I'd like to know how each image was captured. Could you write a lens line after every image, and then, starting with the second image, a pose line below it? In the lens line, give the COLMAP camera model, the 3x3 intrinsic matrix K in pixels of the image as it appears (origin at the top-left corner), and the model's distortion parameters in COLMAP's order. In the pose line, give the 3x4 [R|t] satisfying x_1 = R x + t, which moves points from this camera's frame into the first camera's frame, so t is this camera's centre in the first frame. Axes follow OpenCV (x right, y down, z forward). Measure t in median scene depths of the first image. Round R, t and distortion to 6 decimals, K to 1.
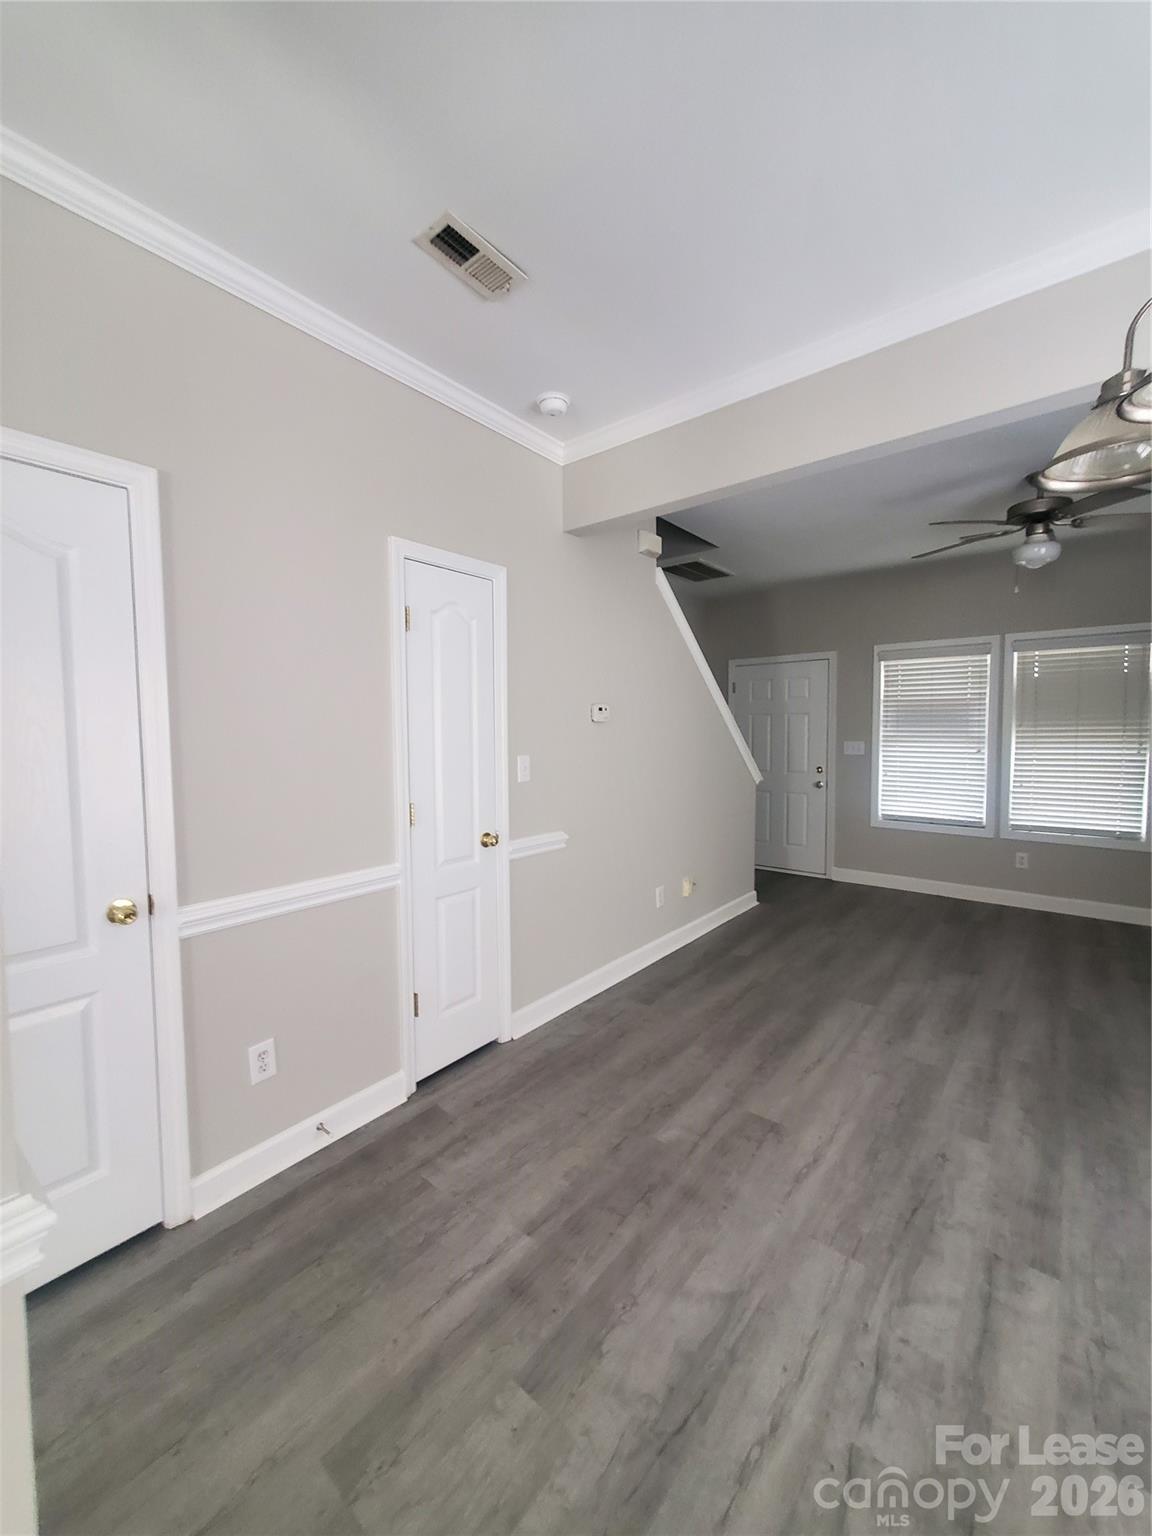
lens RADIAL K [[612.0, 0, 567.5], [0, 612.0, 767.8], [0, 0, 1]] dist [0.003724, 0.000093]
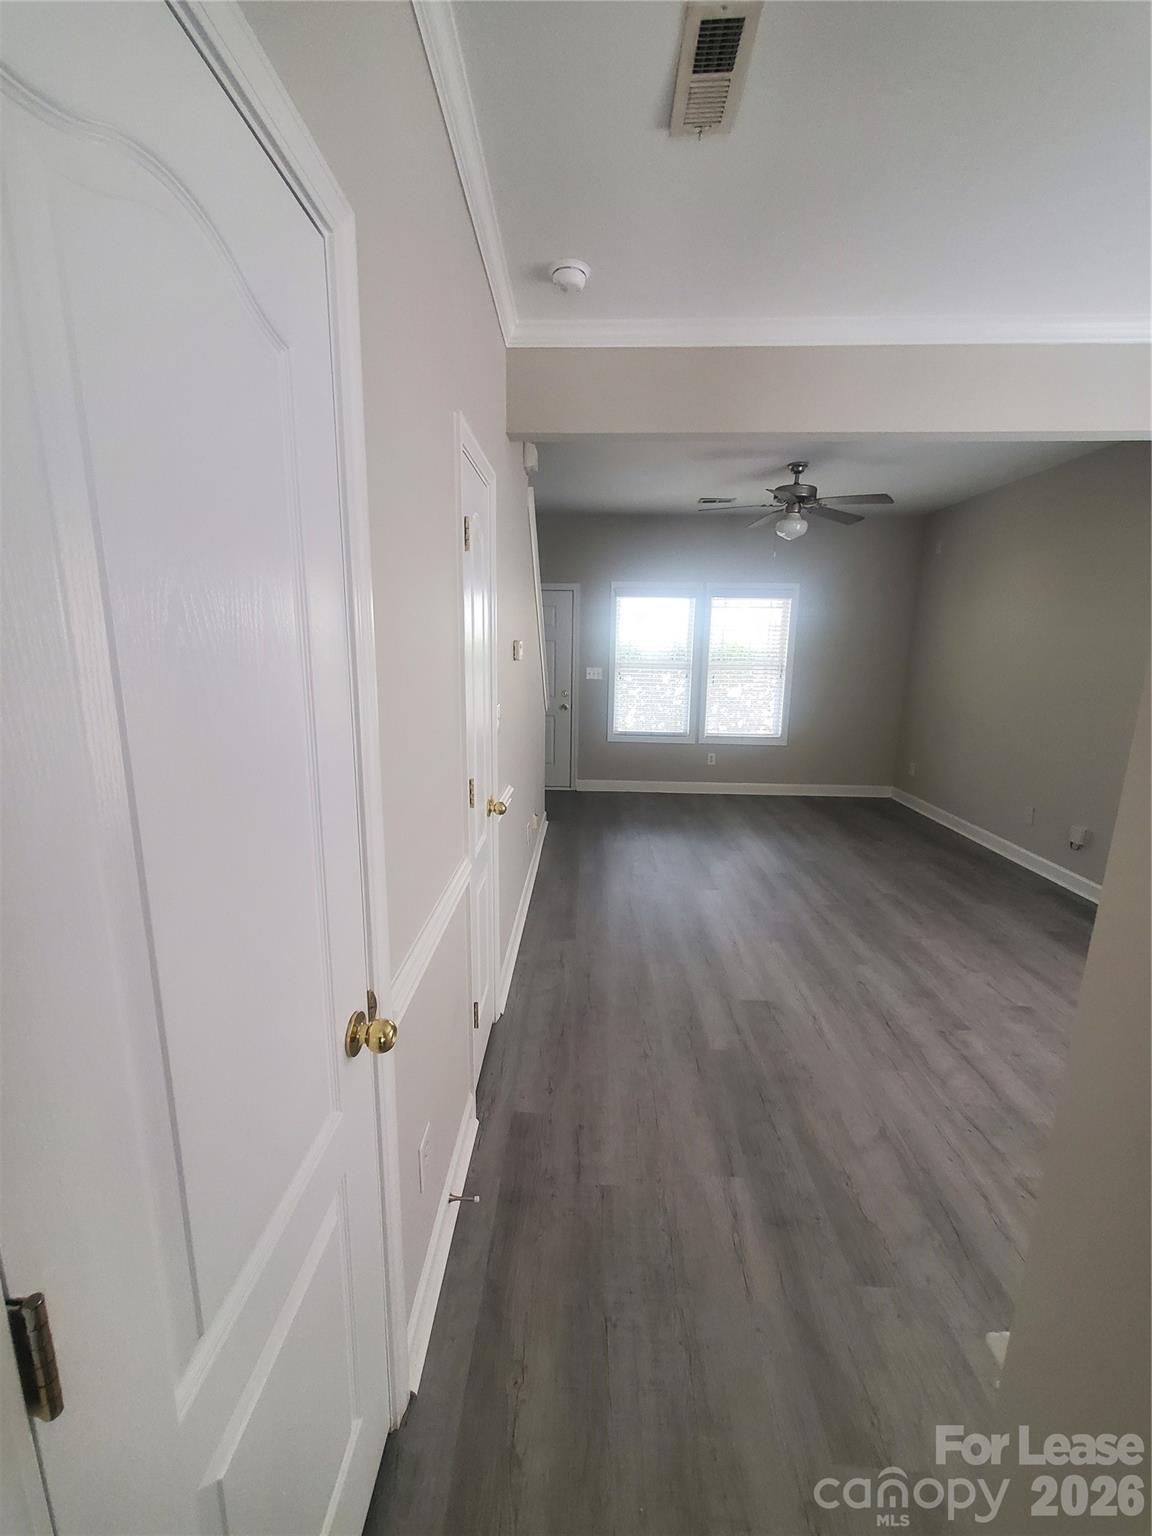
lens RADIAL K [[612.0, 0, 571.3], [0, 612.0, 762.7], [0, 0, 1]] dist [0.003724, 0.000093]
pose [[0.793162, -0.099640, 0.600804, -0.782963], [0.017649, 0.989871, 0.140865, -0.085961], [-0.608755, -0.101125, 0.786887, 0.382793]]
